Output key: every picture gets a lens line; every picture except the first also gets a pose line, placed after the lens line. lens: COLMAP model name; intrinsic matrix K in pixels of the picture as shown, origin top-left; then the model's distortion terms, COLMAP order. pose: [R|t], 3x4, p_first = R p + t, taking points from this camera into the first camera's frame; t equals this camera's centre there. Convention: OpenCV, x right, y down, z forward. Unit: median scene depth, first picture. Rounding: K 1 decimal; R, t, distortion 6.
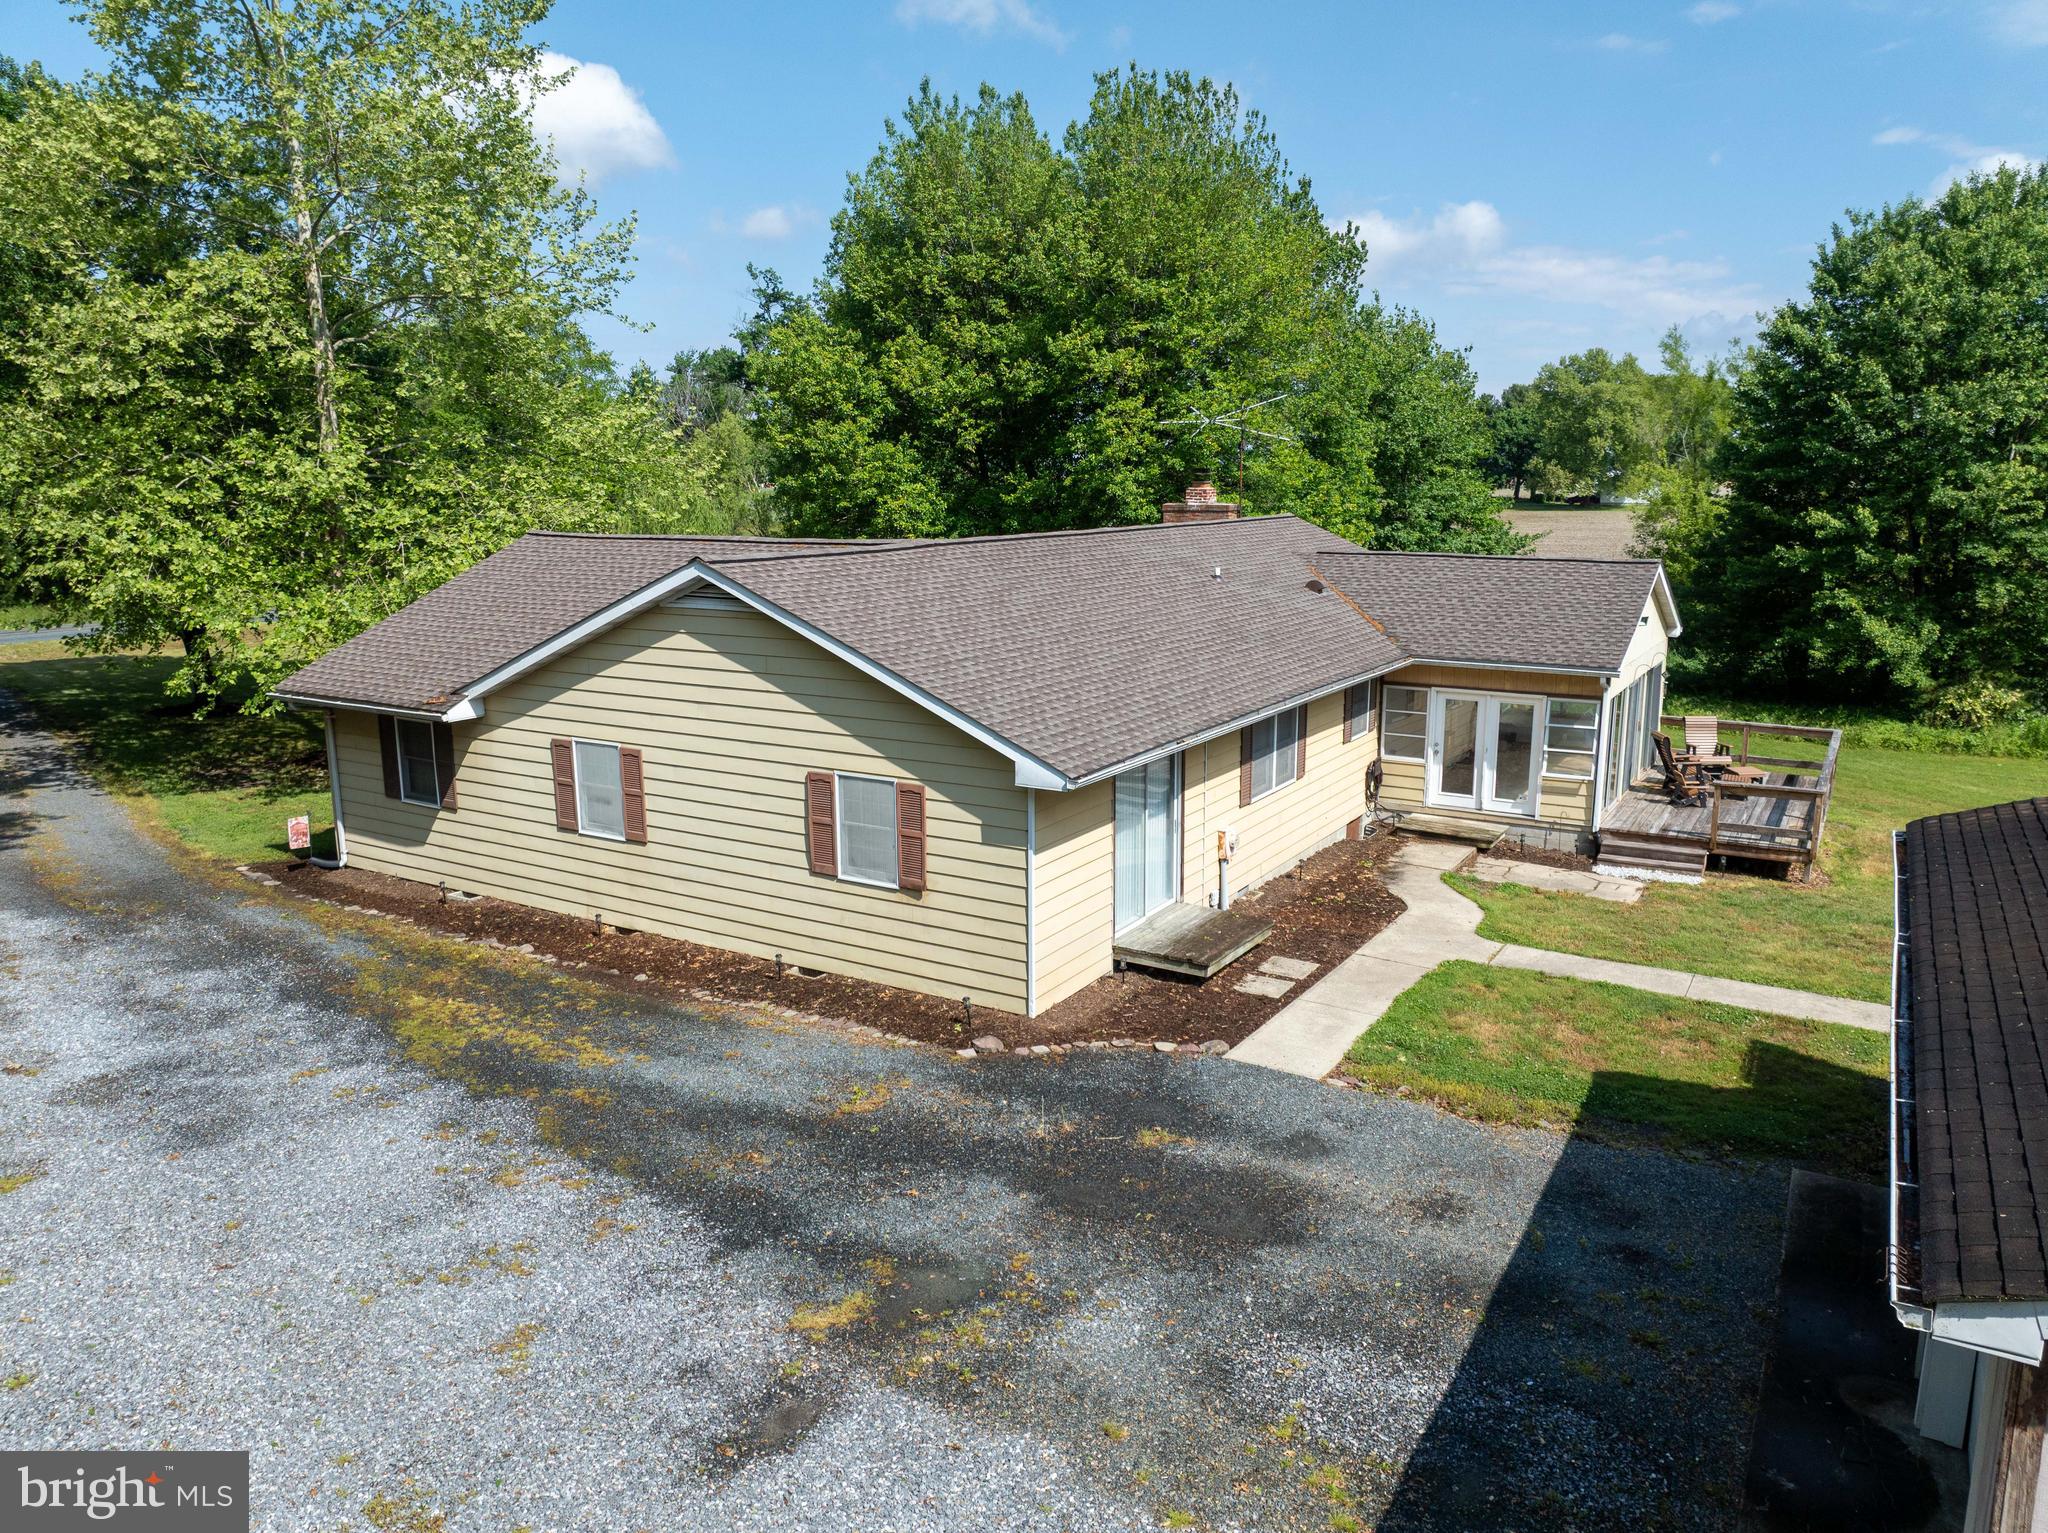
lens RADIAL K [[1441.6, 0, 1027.3], [0, 1441.6, 765.5], [0, 0, 1]] dist [-0.039573, 0.001984]
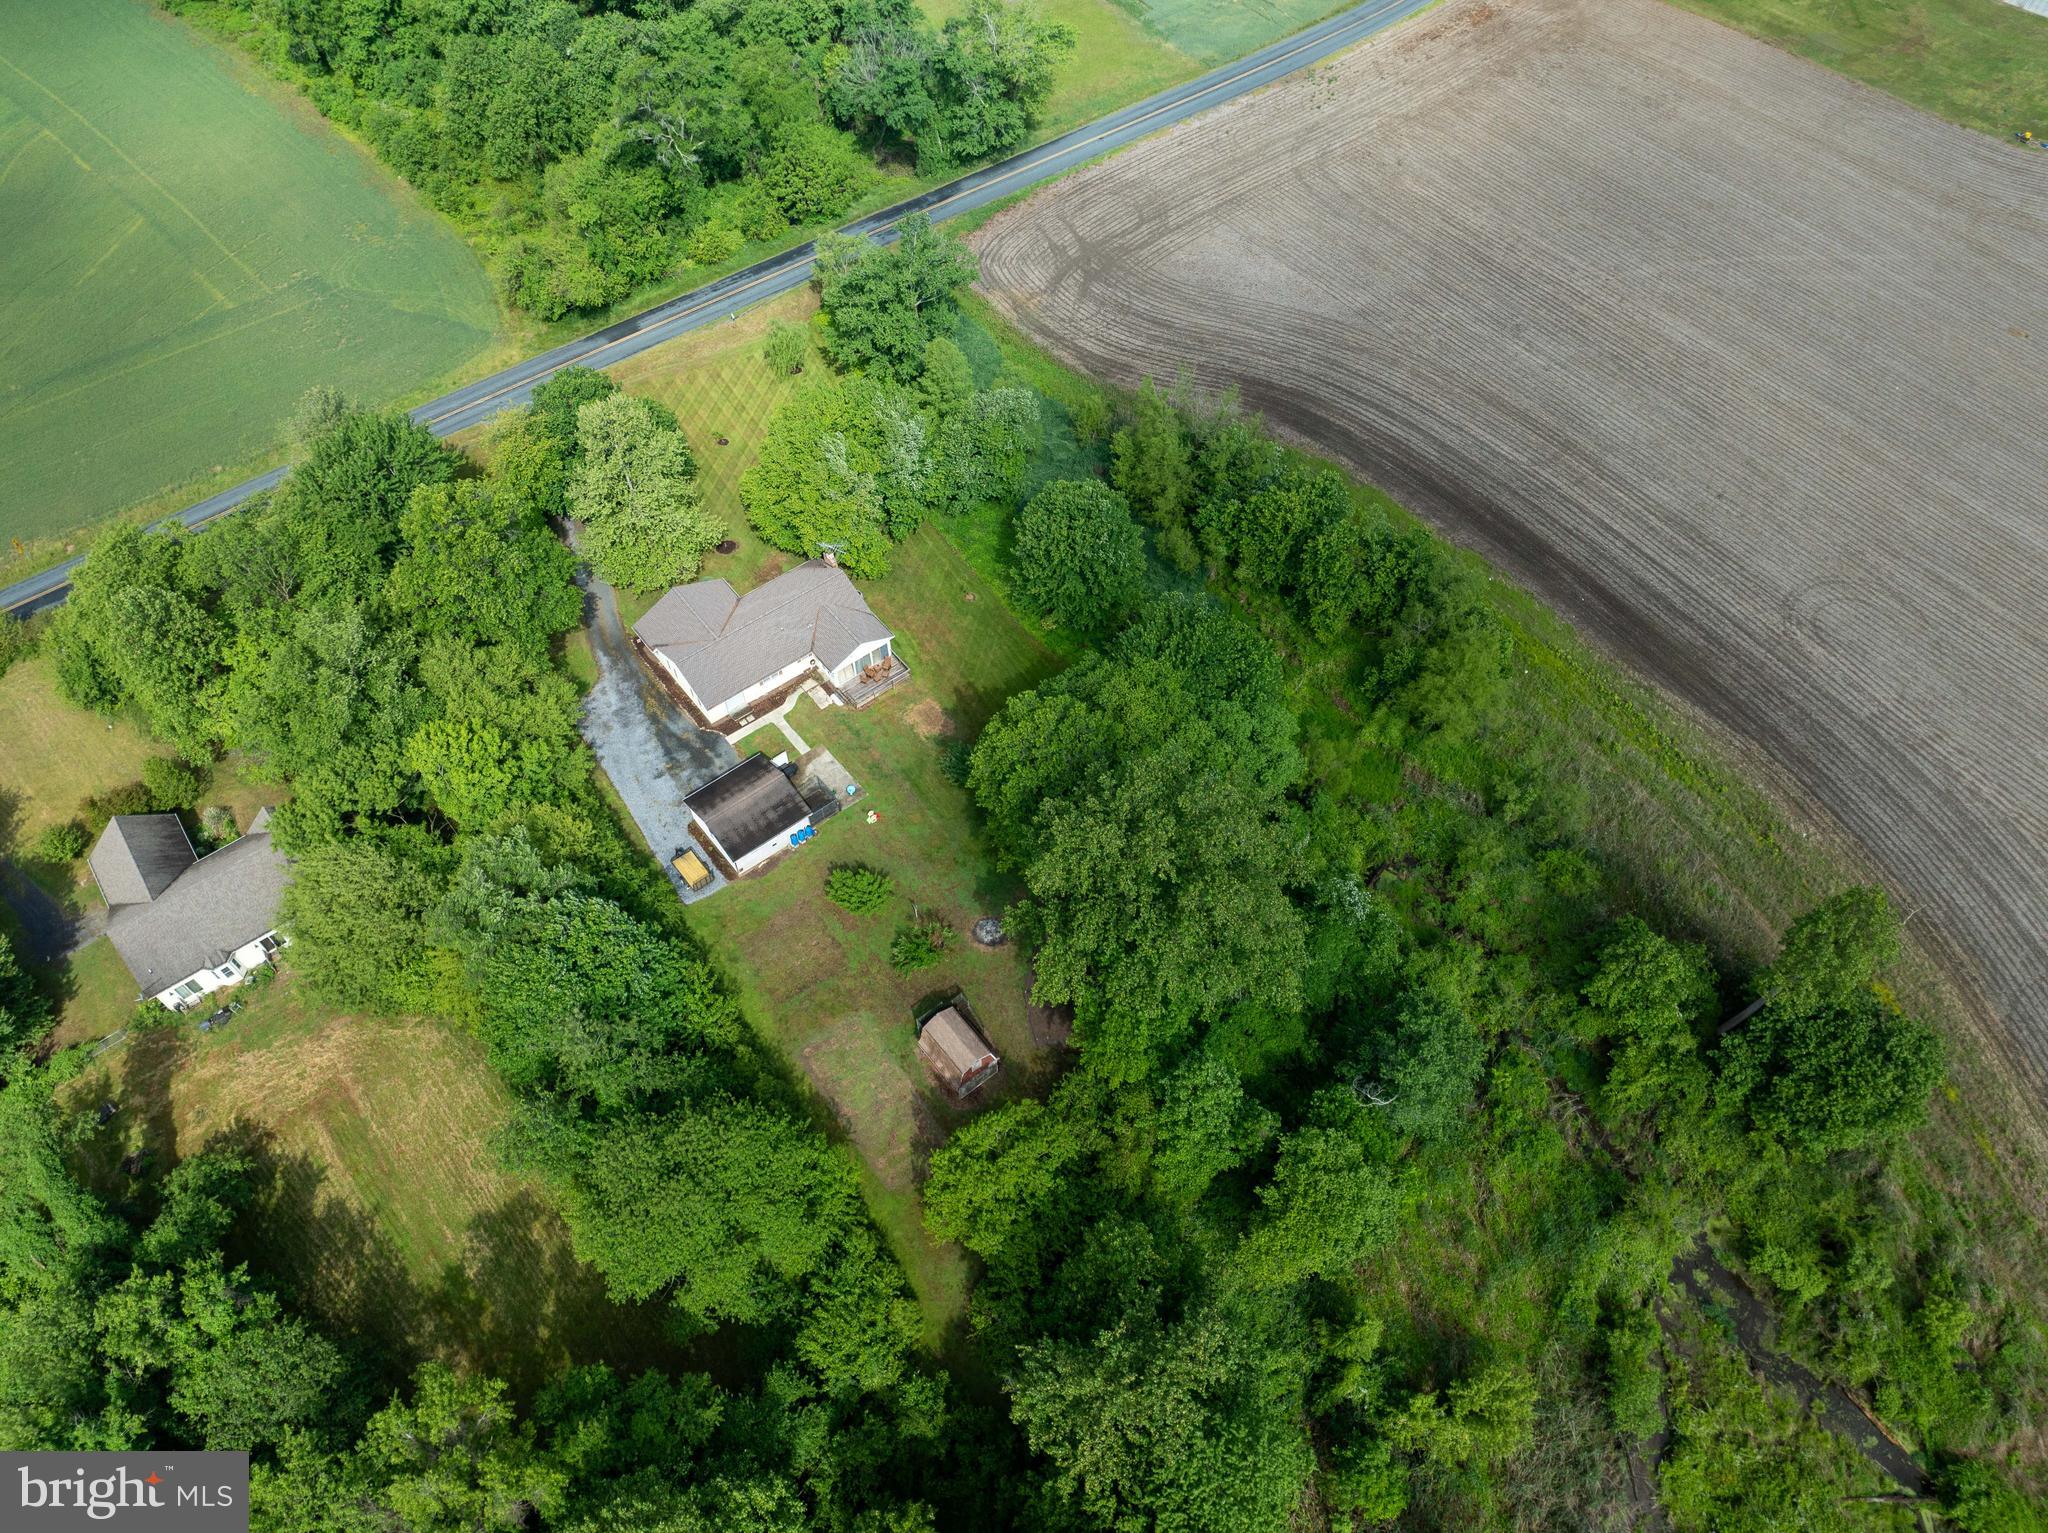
lens RADIAL K [[1441.6, 0, 1027.3], [0, 1441.6, 765.5], [0, 0, 1]] dist [-0.039573, 0.001984]
pose [[0.938329, 0.280241, -0.202493, 3.337435], [-0.068305, 0.724387, 0.686002, -5.278026], [0.338929, -0.629864, 0.698855, -4.215526]]
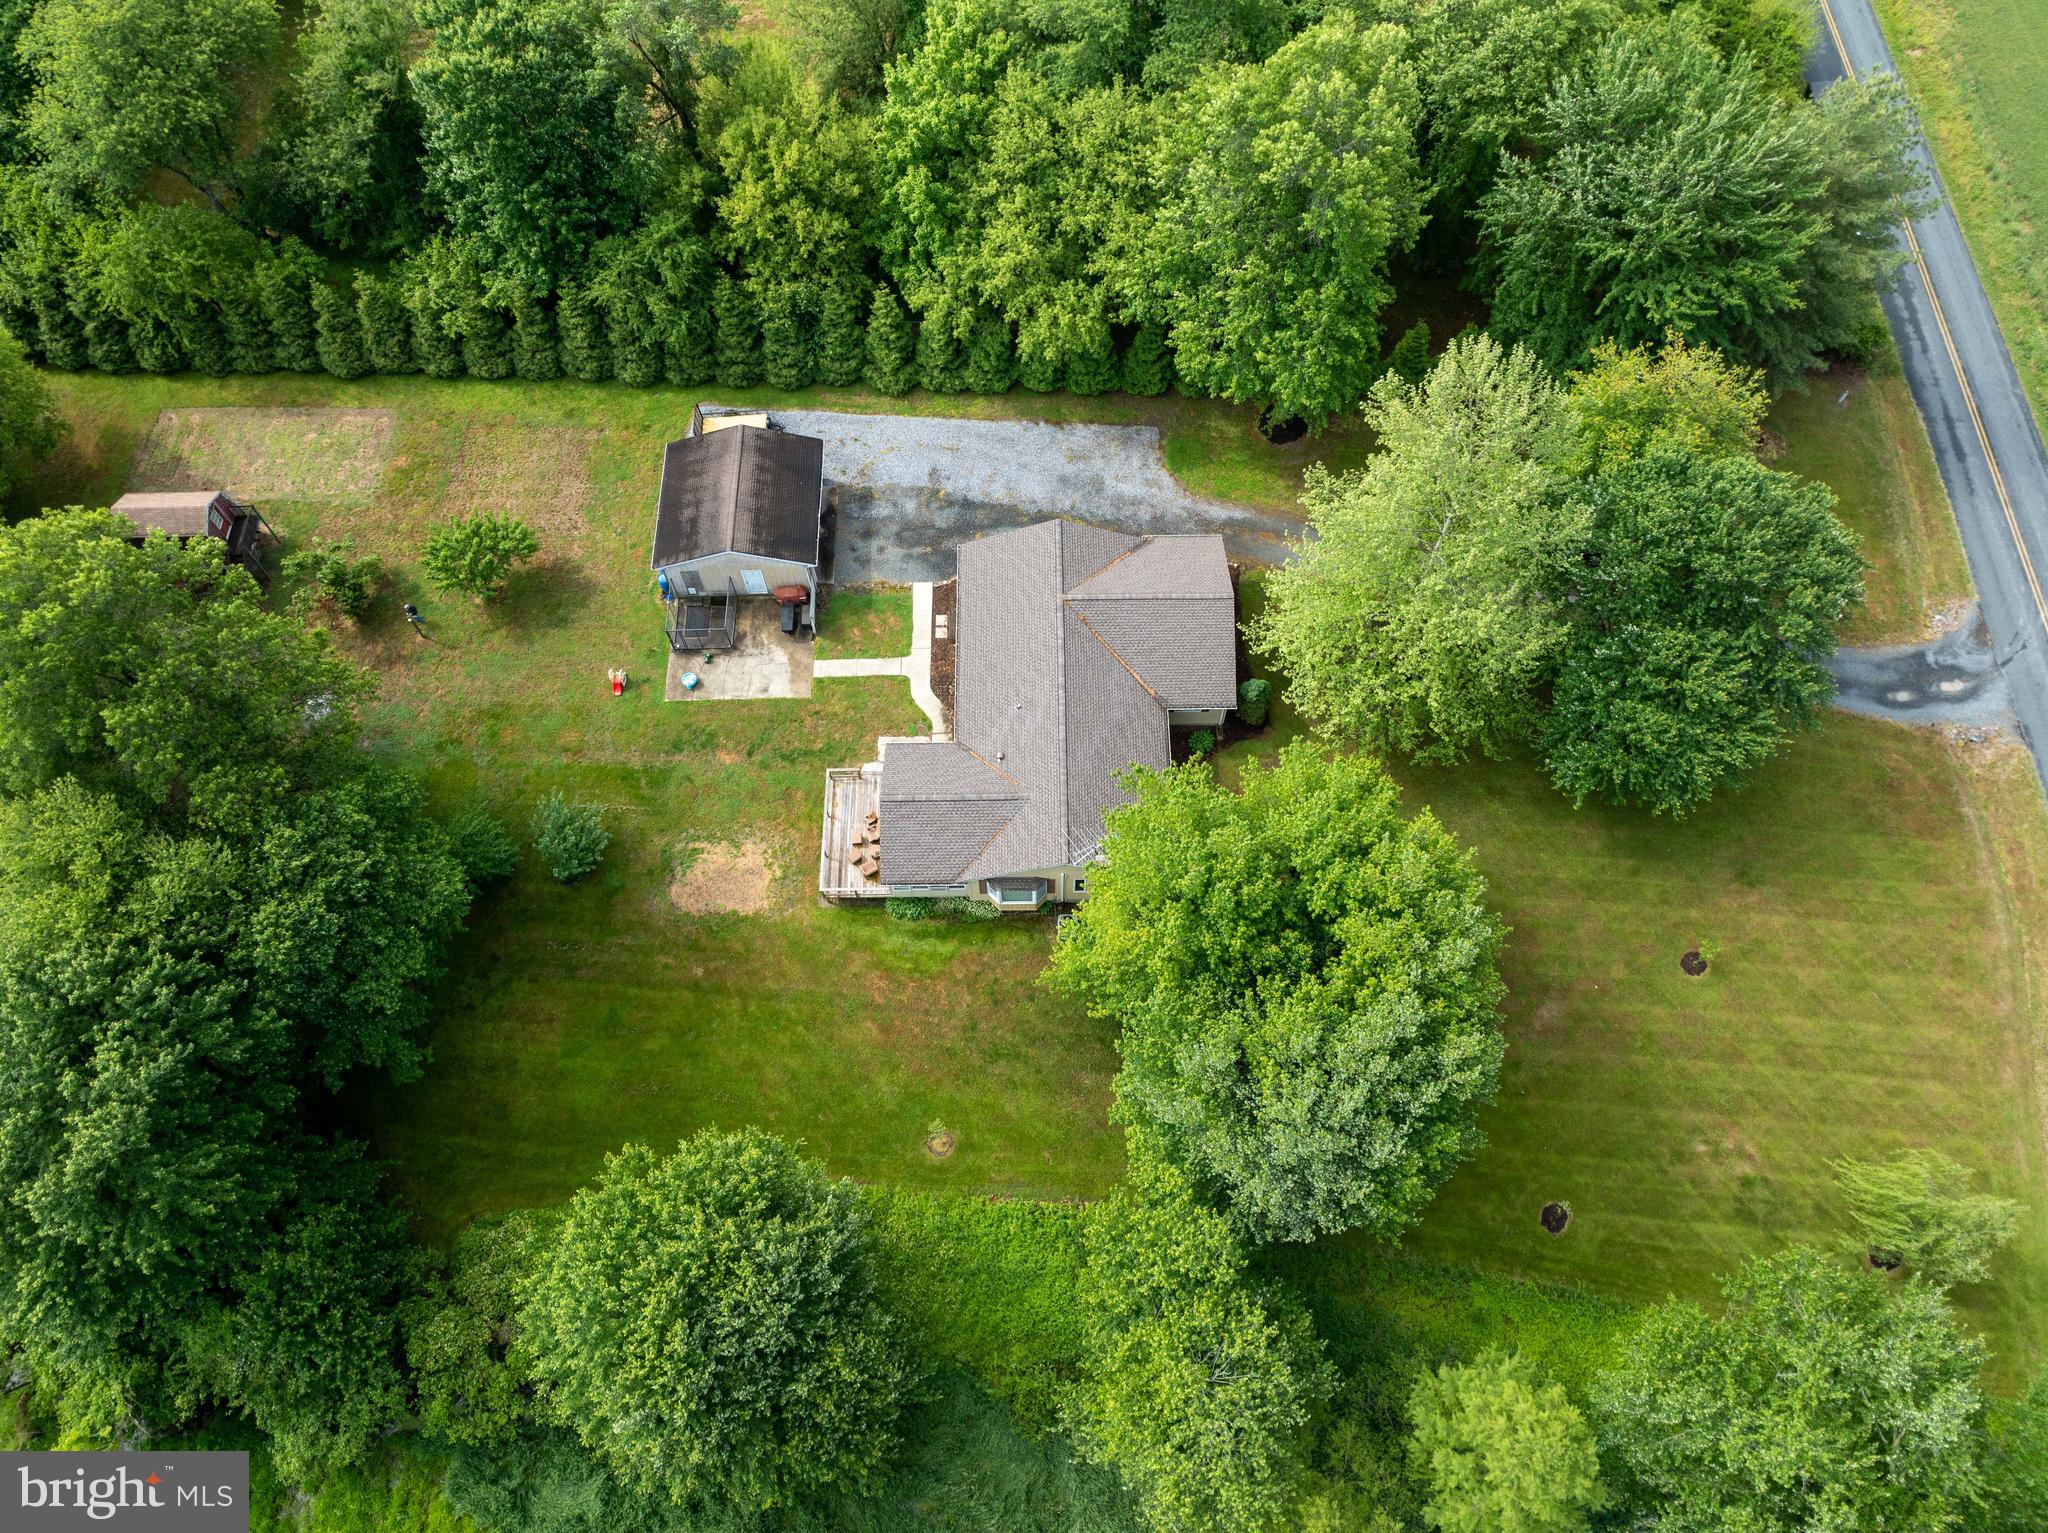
lens RADIAL K [[1441.6, 0, 1027.3], [0, 1441.6, 765.5], [0, 0, 1]] dist [-0.039573, 0.001984]
pose [[-0.847844, 0.478064, -0.229381, 1.178243], [-0.093223, 0.291466, 0.952028, -3.987874], [0.521987, 0.828555, -0.202551, 2.416447]]
